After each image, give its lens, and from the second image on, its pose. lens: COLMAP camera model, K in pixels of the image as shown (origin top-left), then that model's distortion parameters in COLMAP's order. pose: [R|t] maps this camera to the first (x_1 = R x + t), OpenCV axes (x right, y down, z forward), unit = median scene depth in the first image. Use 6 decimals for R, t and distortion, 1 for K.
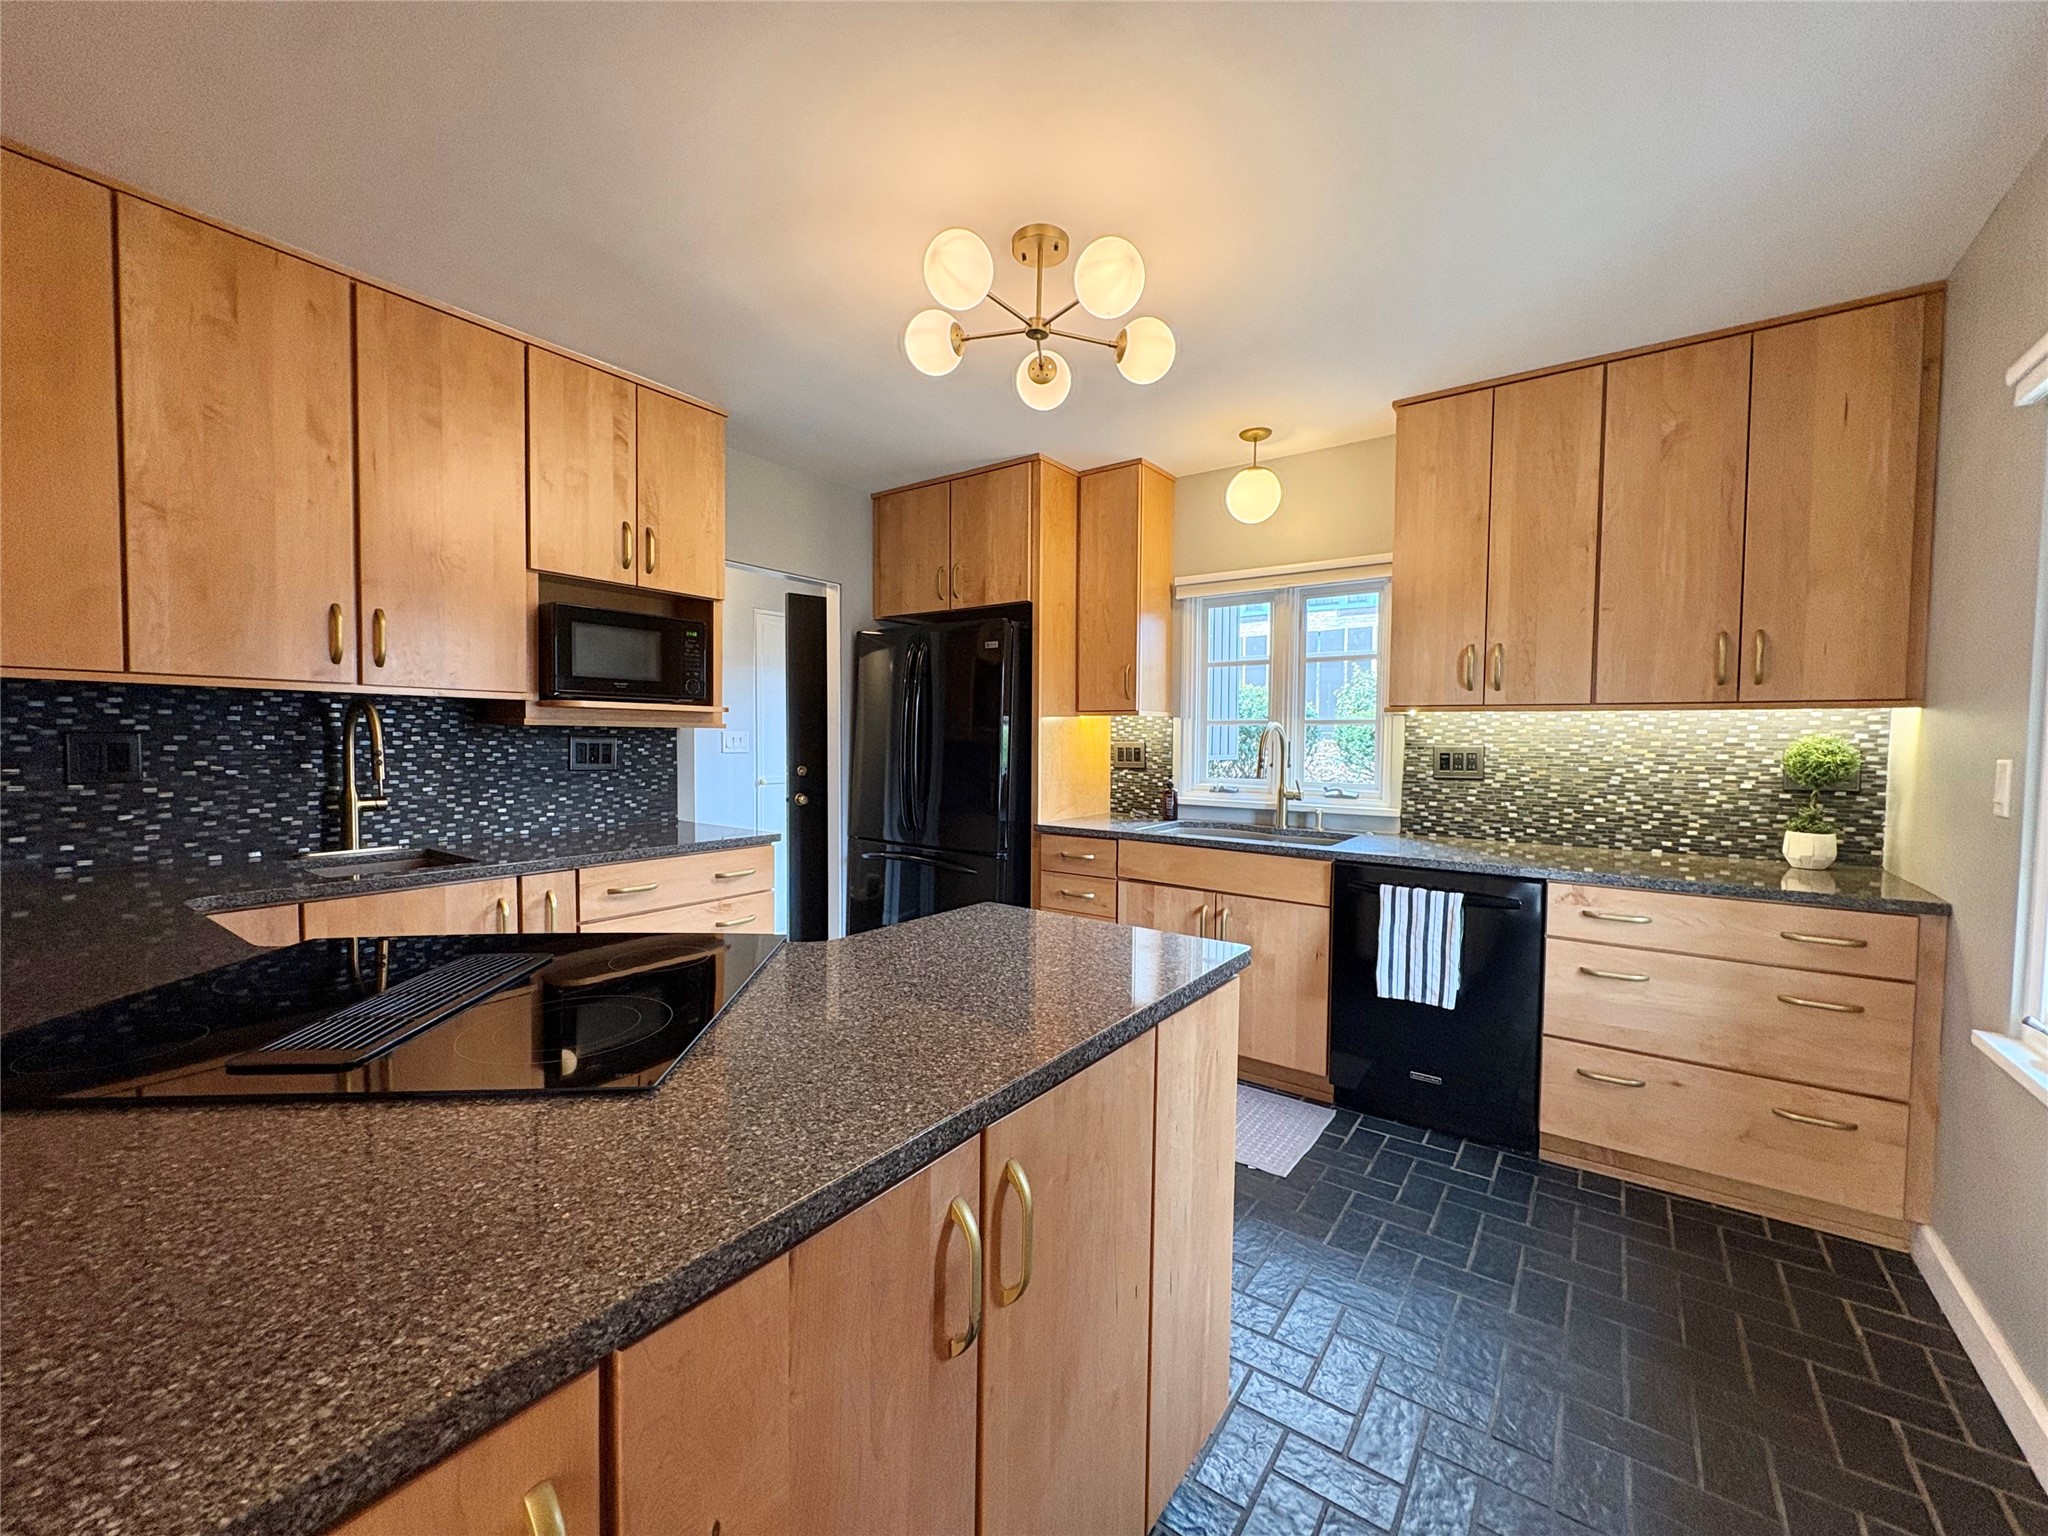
lens RADIAL K [[817.3, 0, 1024.5], [0, 817.3, 764.8], [0, 0, 1]] dist [-0.002796, -0.000246]
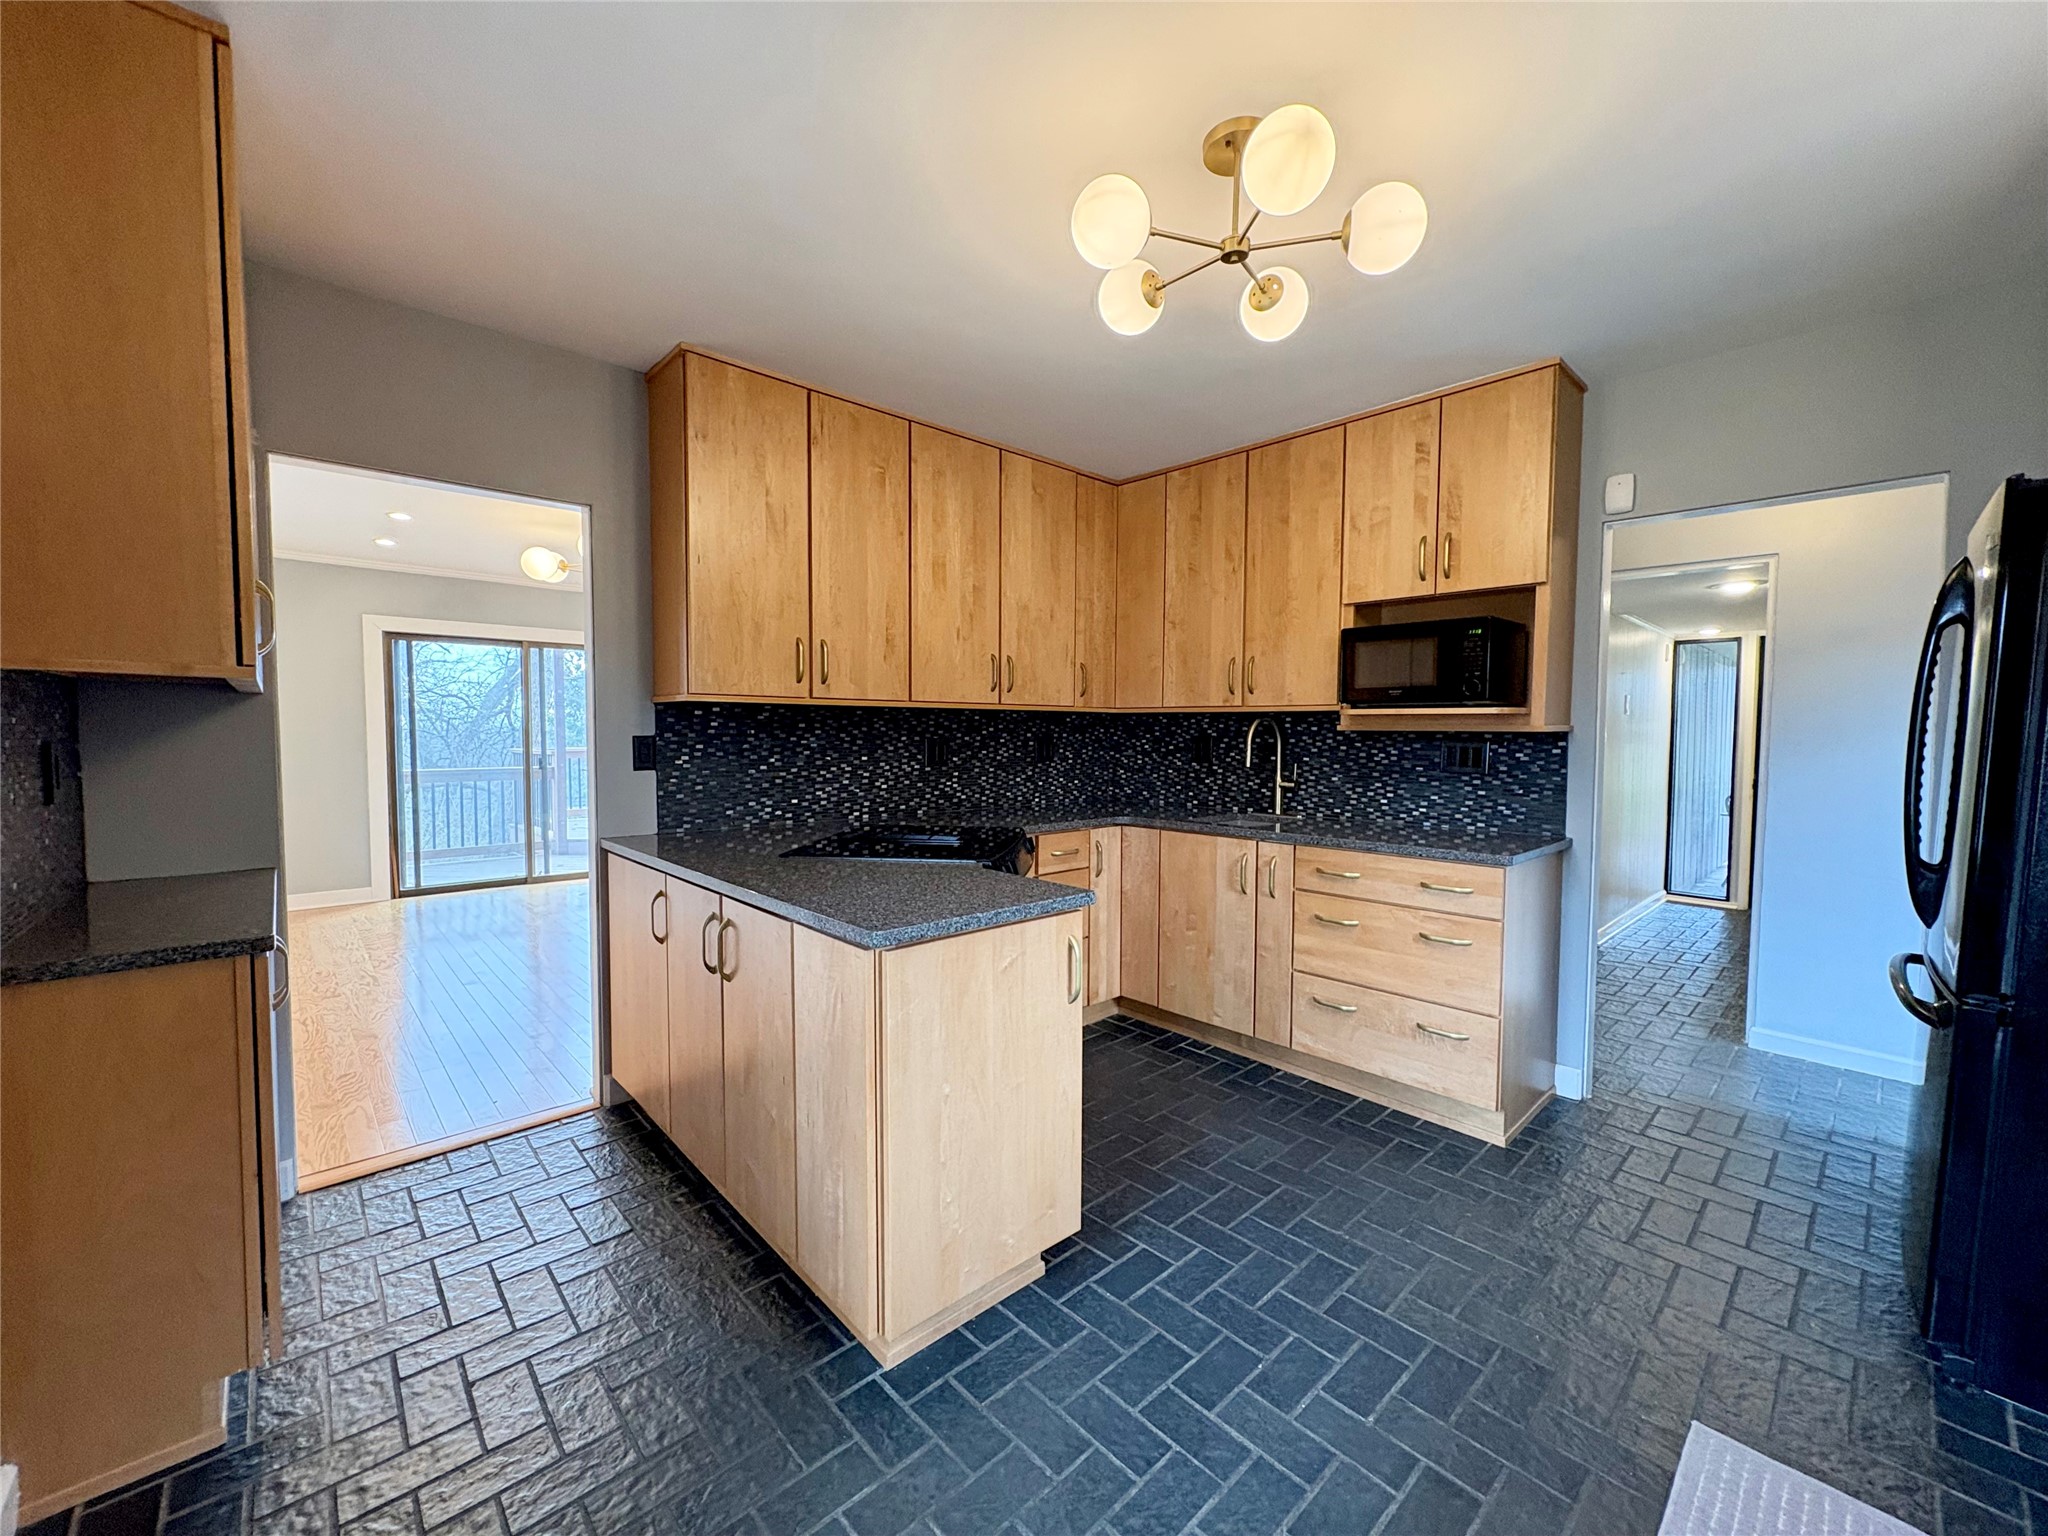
lens RADIAL K [[817.3, 0, 1018.2], [0, 817.3, 771.6], [0, 0, 1]] dist [-0.002796, -0.000246]
pose [[-0.200752, 0.039411, -0.978849, 0.654836], [-0.039728, 0.998041, 0.048331, -0.024886], [0.978836, 0.048590, -0.198793, 0.708273]]
